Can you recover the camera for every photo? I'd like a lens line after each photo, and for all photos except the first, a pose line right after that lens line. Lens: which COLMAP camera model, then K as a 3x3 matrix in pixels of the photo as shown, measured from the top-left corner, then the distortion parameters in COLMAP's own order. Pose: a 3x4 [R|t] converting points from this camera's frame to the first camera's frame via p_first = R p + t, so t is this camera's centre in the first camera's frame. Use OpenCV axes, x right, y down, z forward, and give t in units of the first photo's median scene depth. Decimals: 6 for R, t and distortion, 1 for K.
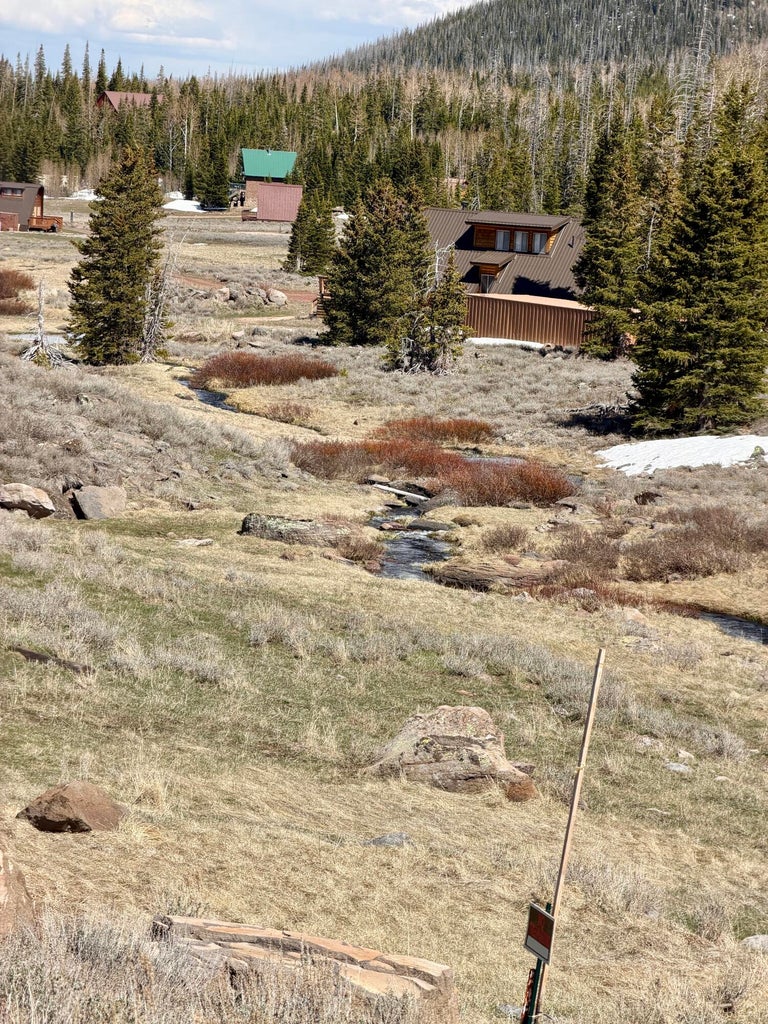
lens RADIAL K [[3017.1, 0, 384.0], [0, 3017.1, 512.0], [0, 0, 1]] dist [0.102845, 0.204039]
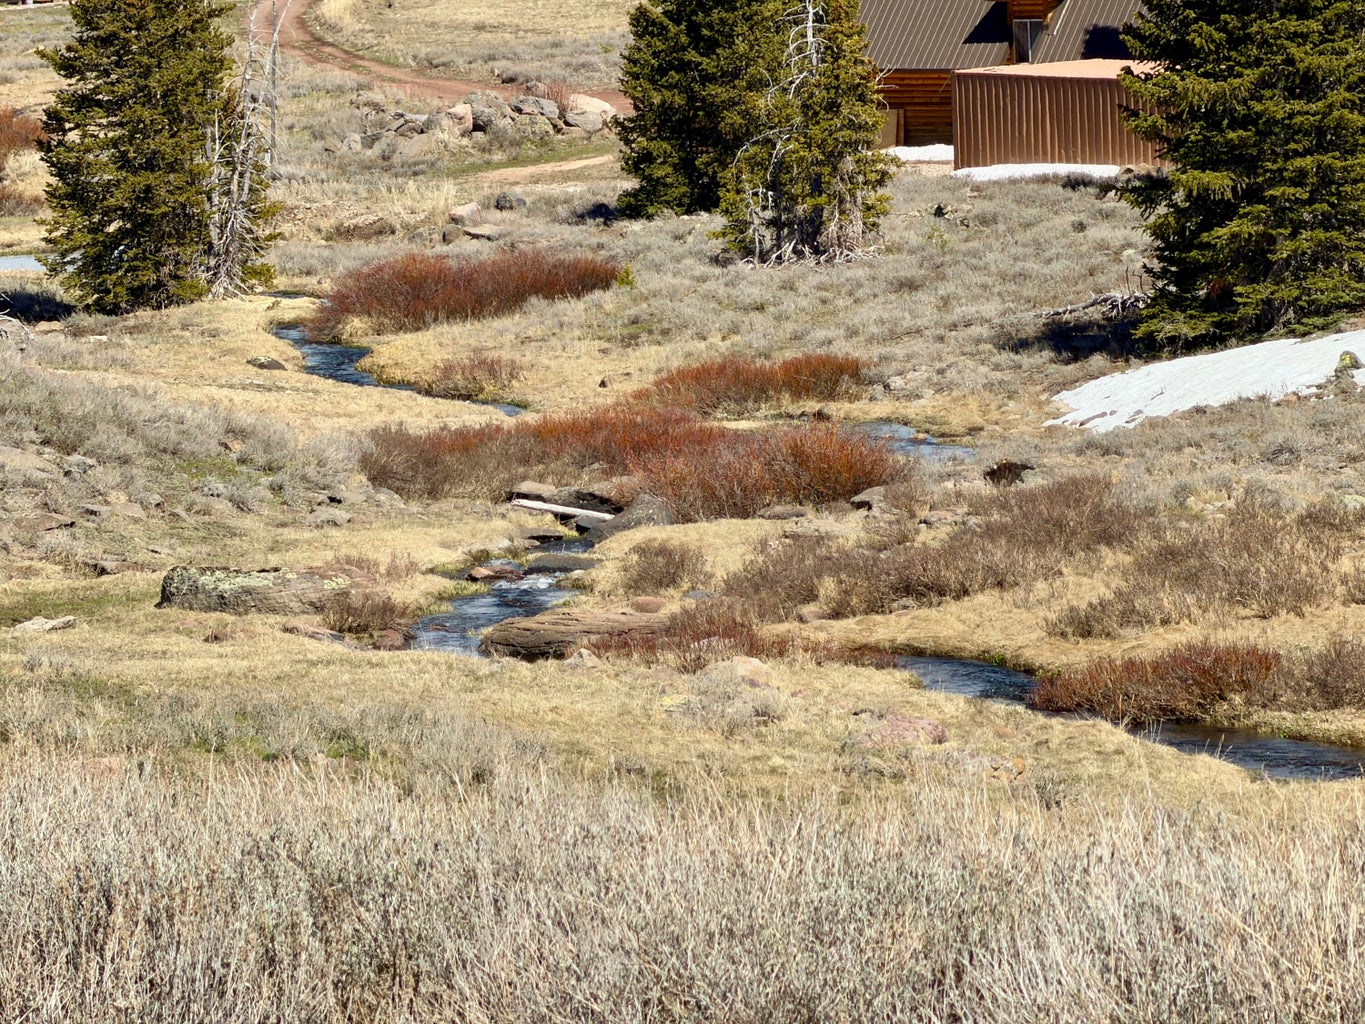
lens RADIAL K [[7905.3, 0, 682.5], [0, 7905.3, 512.0], [0, 0, 1]] dist [-0.057571, -1.740874]
pose [[0.993363, -0.095928, -0.063469, 0.086905], [0.094955, 0.995315, -0.018186, 0.015759], [0.064916, 0.012039, 0.997818, -0.263790]]
